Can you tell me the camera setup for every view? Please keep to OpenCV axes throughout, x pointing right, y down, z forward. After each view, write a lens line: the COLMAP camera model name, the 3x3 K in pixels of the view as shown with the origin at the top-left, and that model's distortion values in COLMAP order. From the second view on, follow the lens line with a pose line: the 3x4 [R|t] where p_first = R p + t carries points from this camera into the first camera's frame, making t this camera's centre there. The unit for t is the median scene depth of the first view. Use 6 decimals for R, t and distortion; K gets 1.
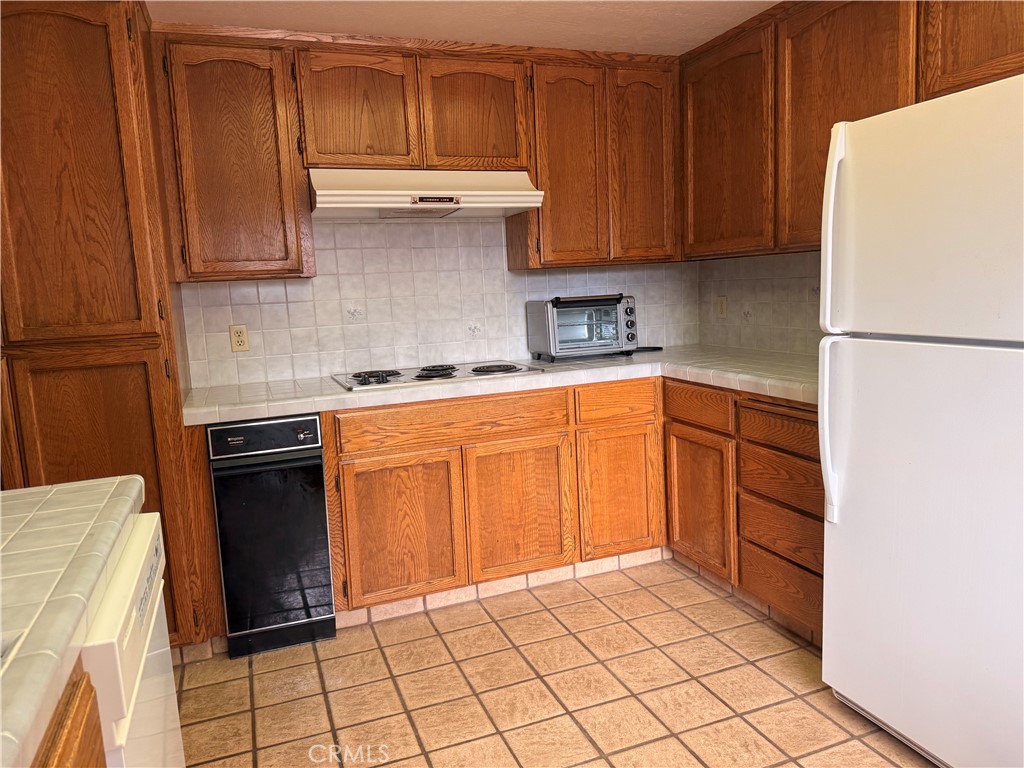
lens RADIAL K [[730.0, 0, 514.2], [0, 730.0, 376.2], [0, 0, 1]] dist [-0.009403, -0.002569]
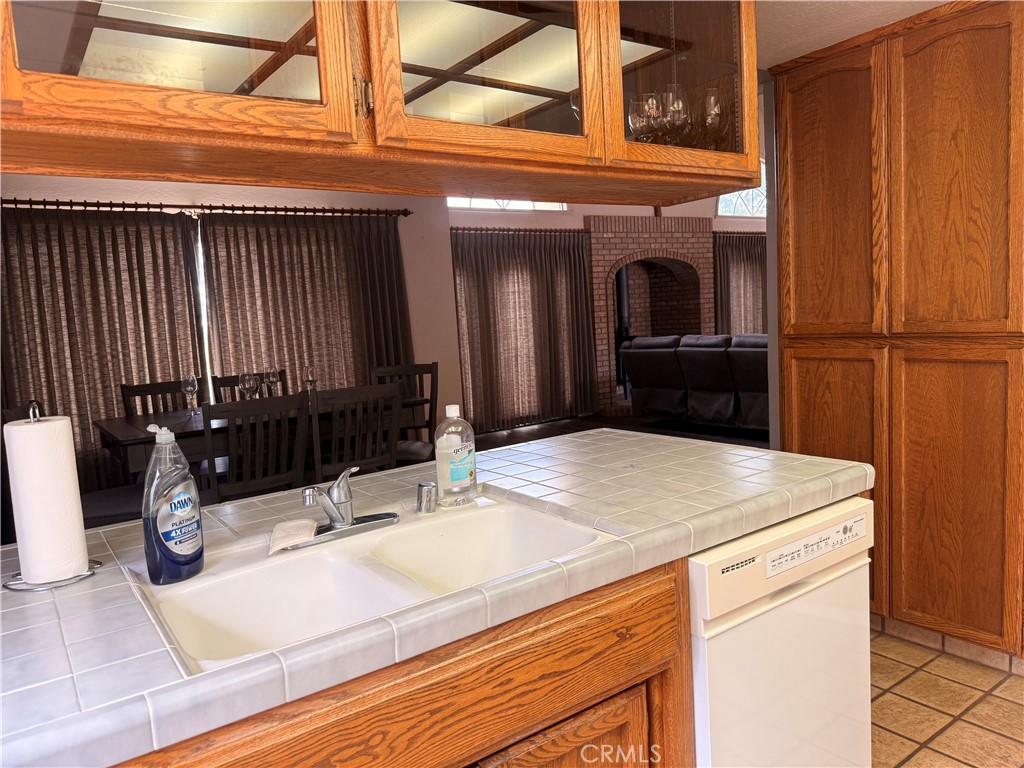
lens RADIAL K [[730.0, 0, 515.7], [0, 730.0, 388.4], [0, 0, 1]] dist [-0.009403, -0.002569]
pose [[0.255645, 0.138621, -0.956781, 0.283420], [-0.079535, 0.989328, 0.122085, -0.052666], [0.963494, 0.044887, 0.263942, 0.100127]]
